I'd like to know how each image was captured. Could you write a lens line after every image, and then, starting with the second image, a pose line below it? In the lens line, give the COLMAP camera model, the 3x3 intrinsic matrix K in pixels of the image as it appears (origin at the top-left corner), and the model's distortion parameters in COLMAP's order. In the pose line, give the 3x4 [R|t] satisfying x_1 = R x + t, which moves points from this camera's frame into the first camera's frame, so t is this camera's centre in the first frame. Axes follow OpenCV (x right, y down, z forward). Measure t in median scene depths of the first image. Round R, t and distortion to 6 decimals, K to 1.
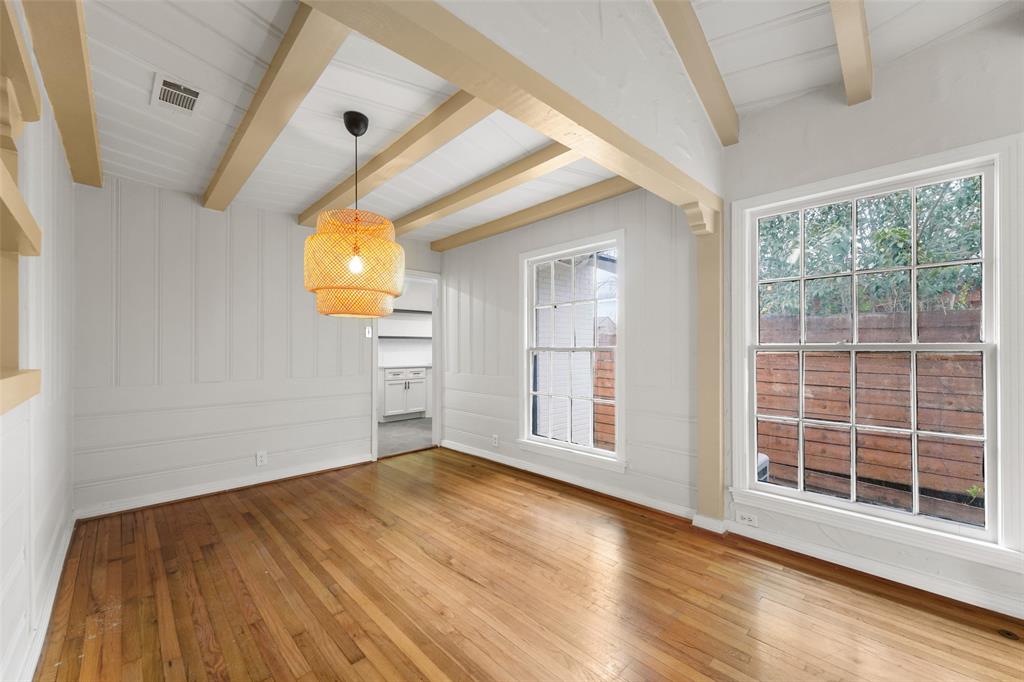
lens RADIAL K [[409.4, 0, 500.8], [0, 409.4, 347.3], [0, 0, 1]] dist [0.000398, 0.000008]
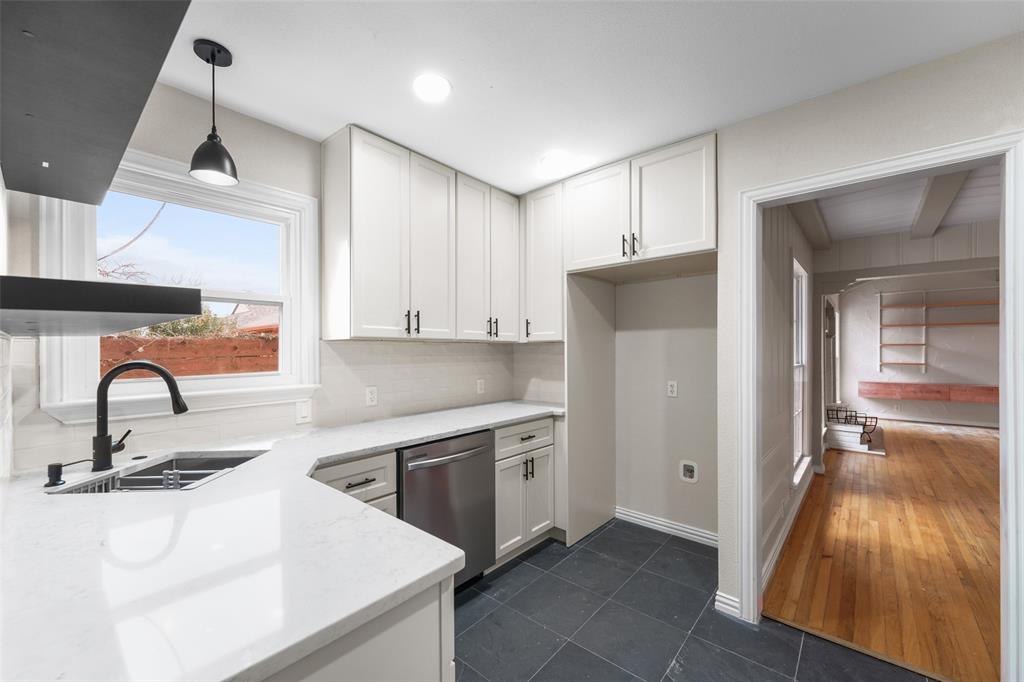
lens RADIAL K [[409.4, 0, 500.8], [0, 409.4, 347.3], [0, 0, 1]] dist [0.000398, 0.000008]
pose [[-0.096315, 0.002376, 0.995348, -1.054792], [-0.004321, 0.999987, -0.002805, -0.055171], [-0.995341, -0.004571, -0.096304, 2.521824]]
